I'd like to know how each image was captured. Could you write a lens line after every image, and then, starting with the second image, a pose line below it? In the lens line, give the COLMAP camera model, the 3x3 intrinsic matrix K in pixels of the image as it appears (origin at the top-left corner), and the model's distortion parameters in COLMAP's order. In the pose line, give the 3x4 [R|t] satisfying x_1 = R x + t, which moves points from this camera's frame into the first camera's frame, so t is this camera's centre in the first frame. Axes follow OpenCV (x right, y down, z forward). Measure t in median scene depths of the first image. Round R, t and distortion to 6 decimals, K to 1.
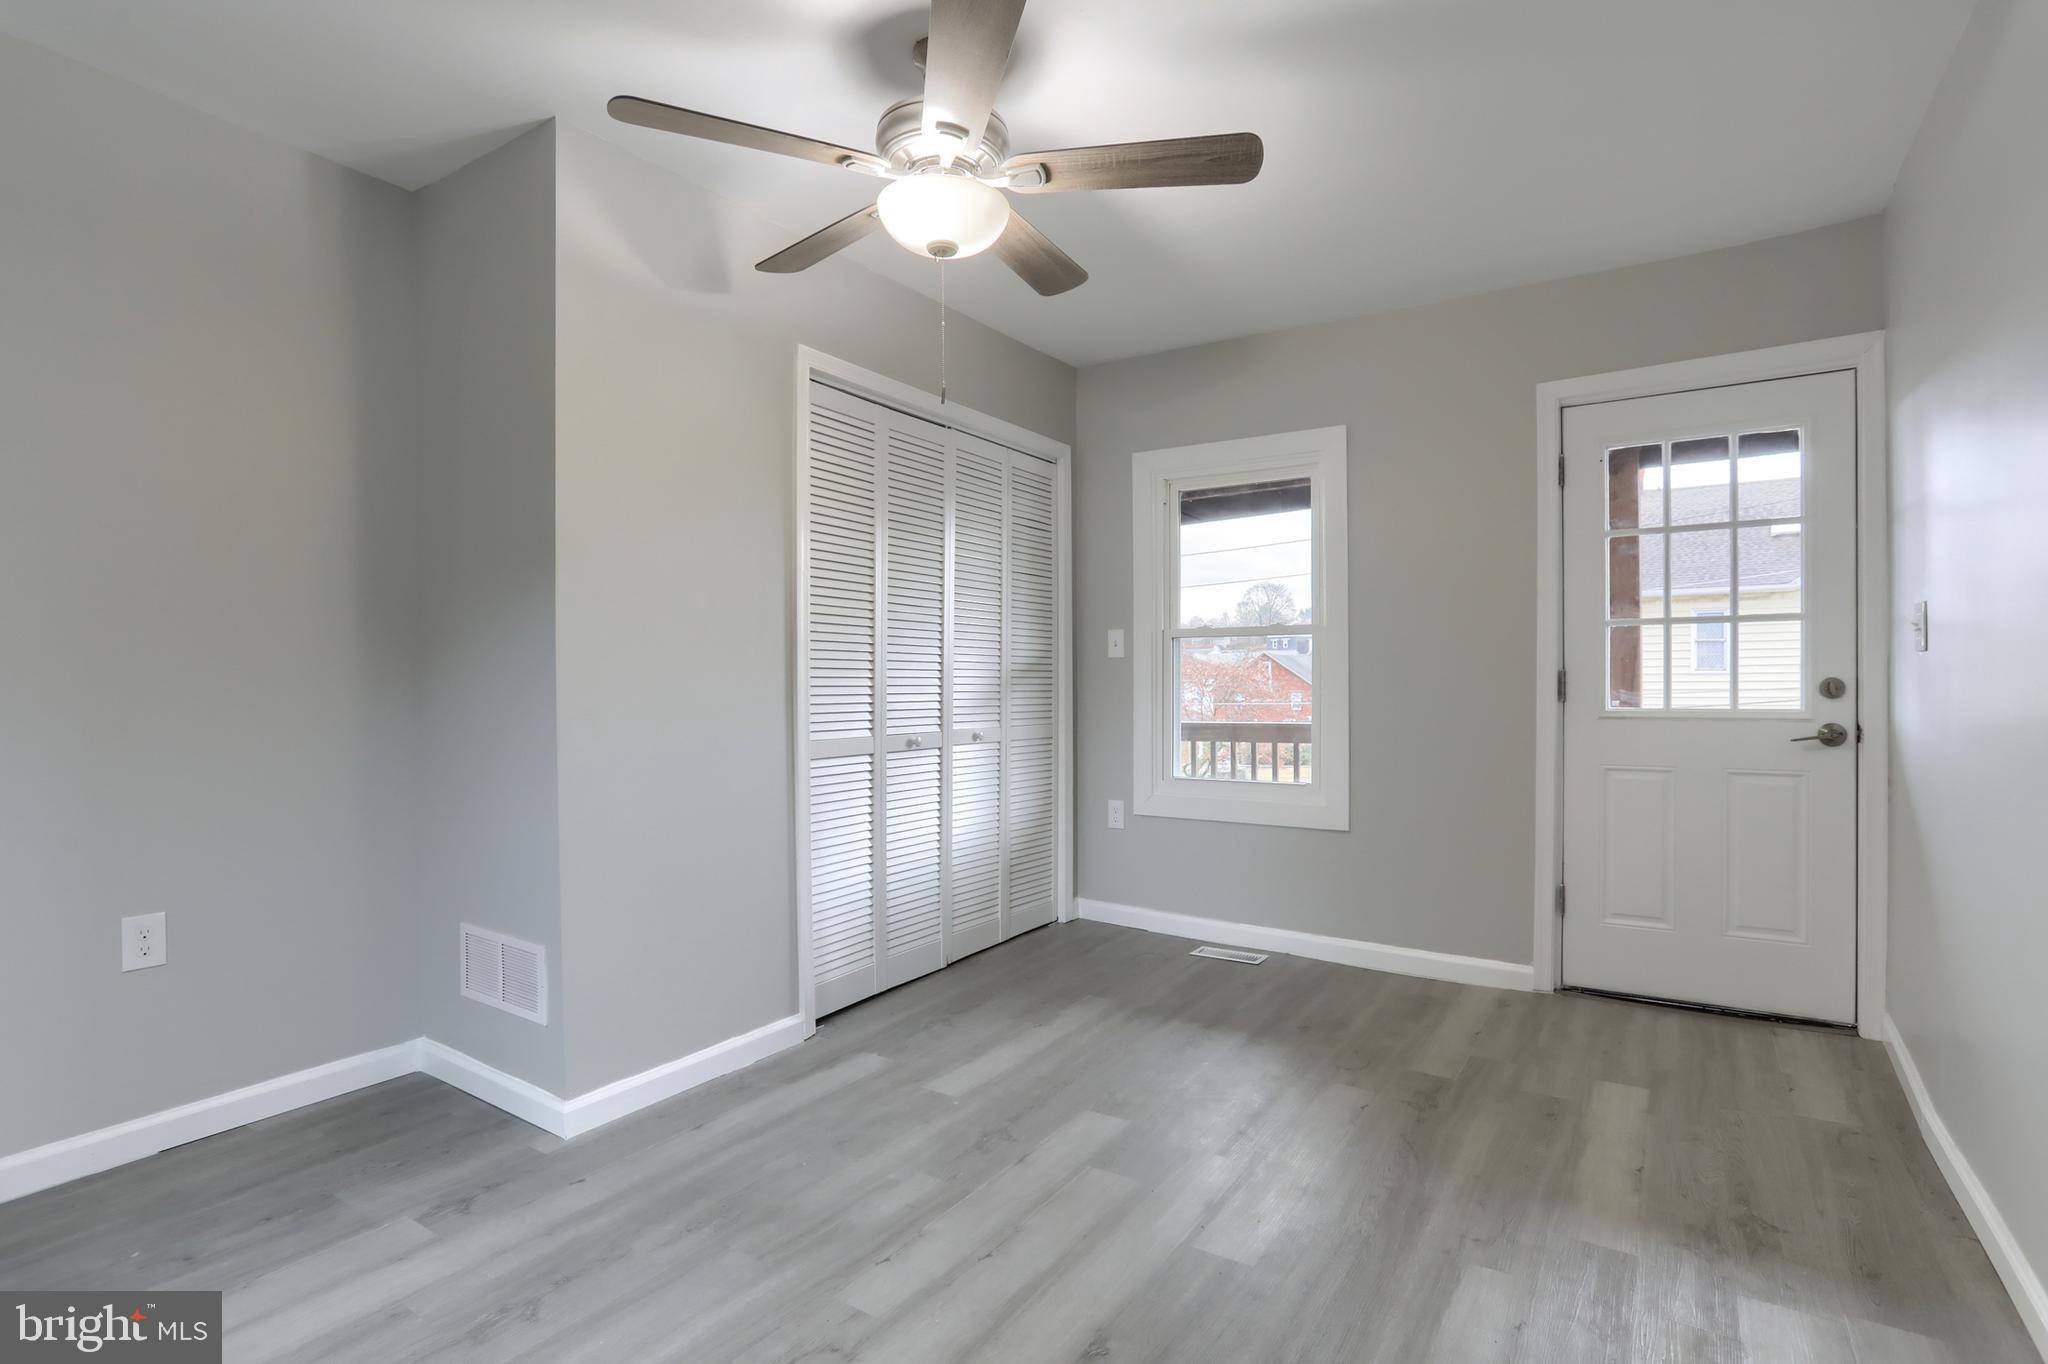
lens RADIAL K [[1007.7, 0, 1029.8], [0, 1007.7, 669.8], [0, 0, 1]] dist [-0.045252, 0.025488]
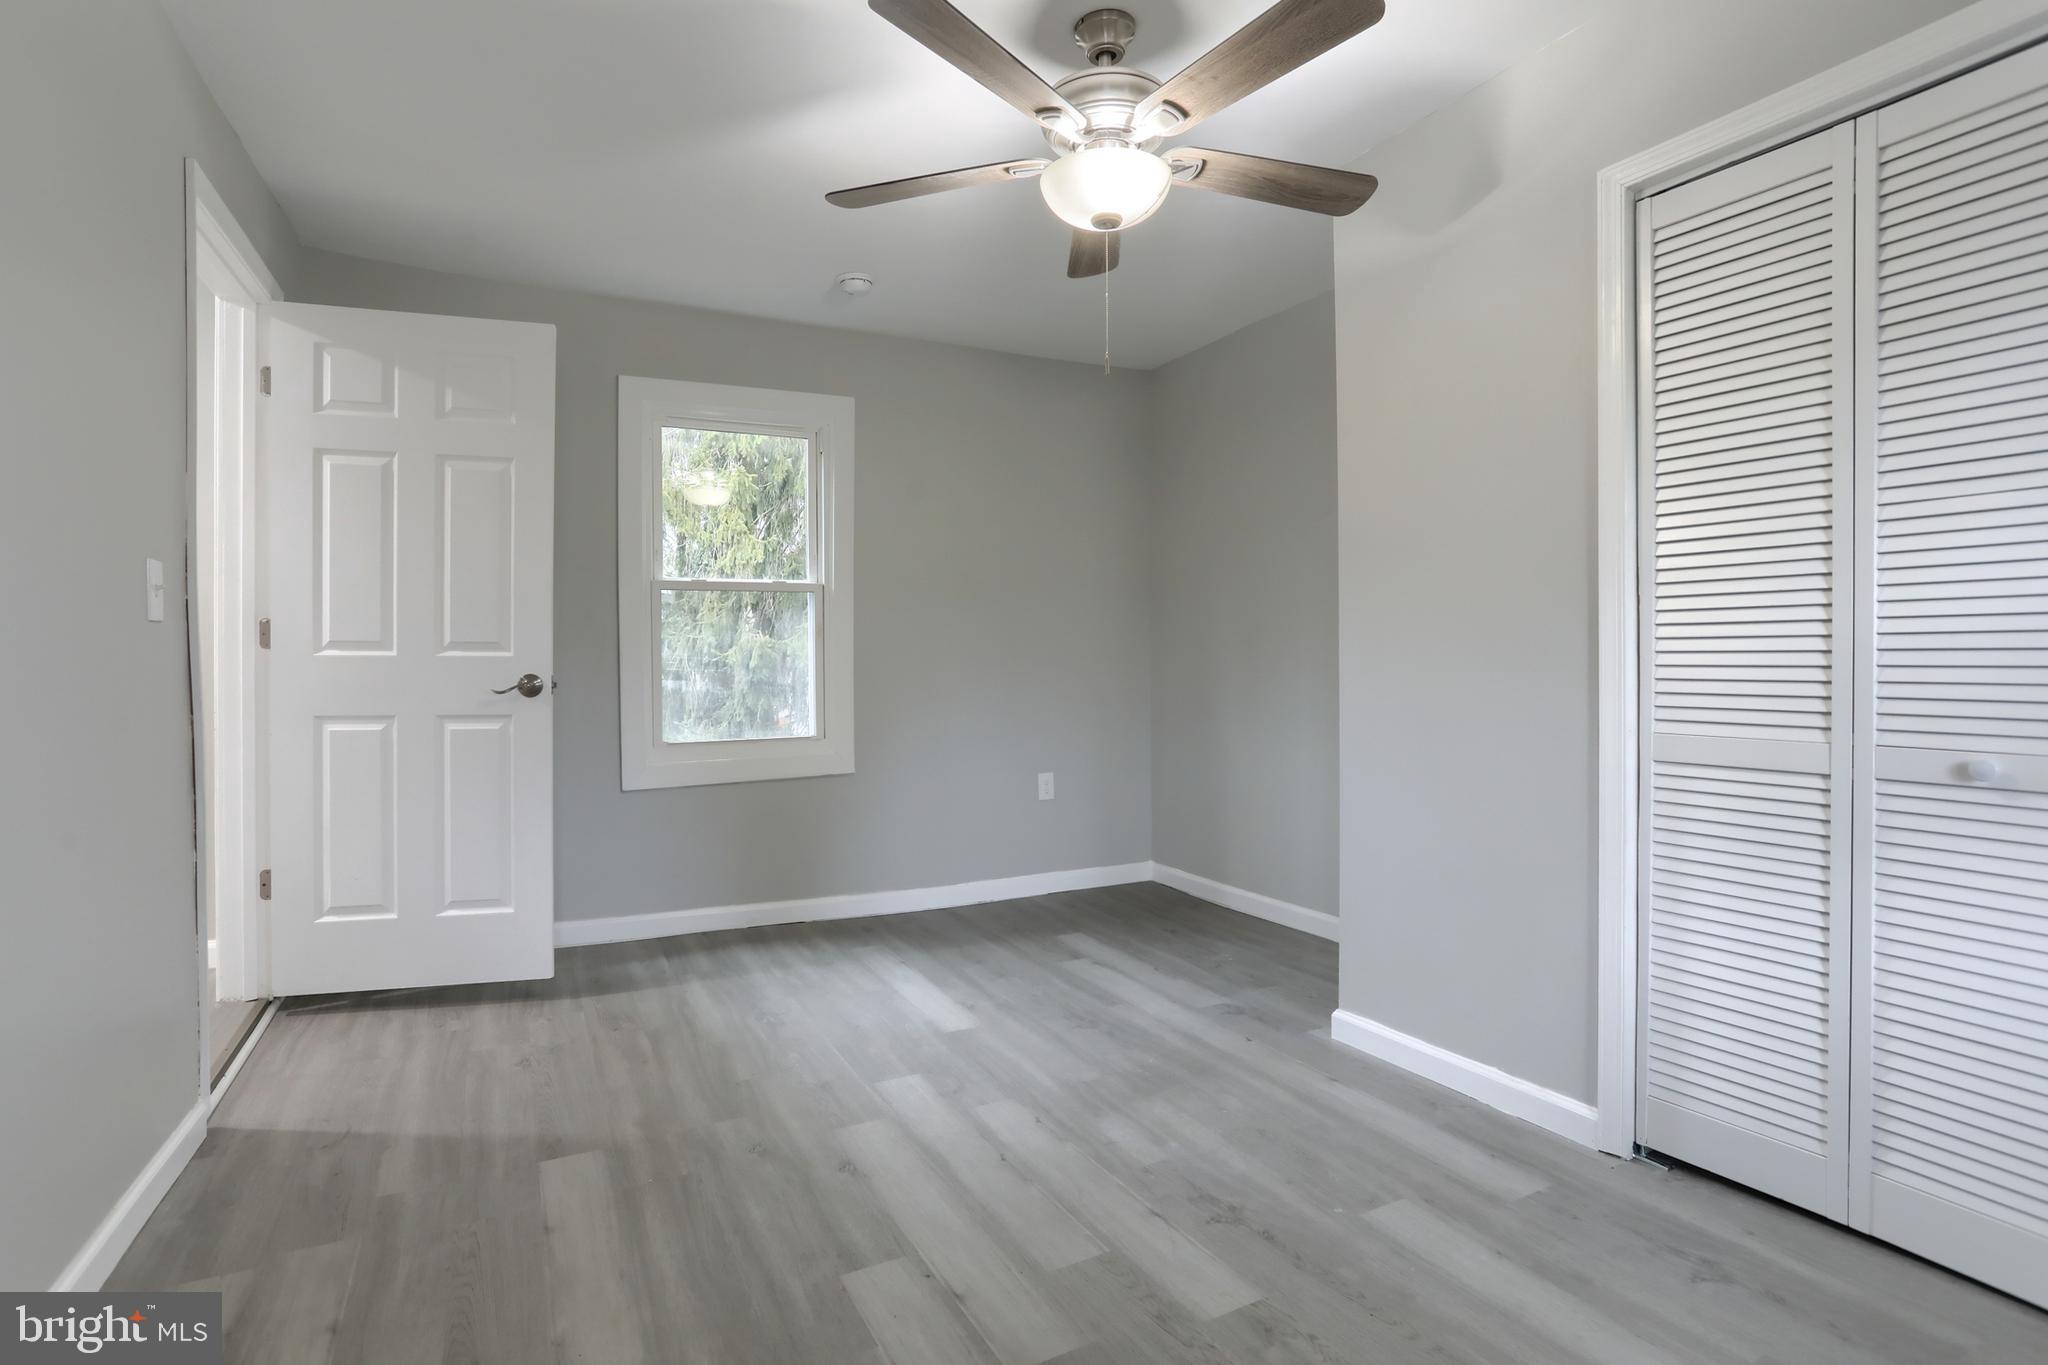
lens RADIAL K [[1007.7, 0, 1029.8], [0, 1007.7, 670.3], [0, 0, 1]] dist [-0.045252, 0.025488]
pose [[-0.473999, 0.011047, -0.880456, 0.744979], [0.012263, 0.999907, 0.005945, 0.025887], [0.880440, -0.007979, -0.474090, 1.255811]]
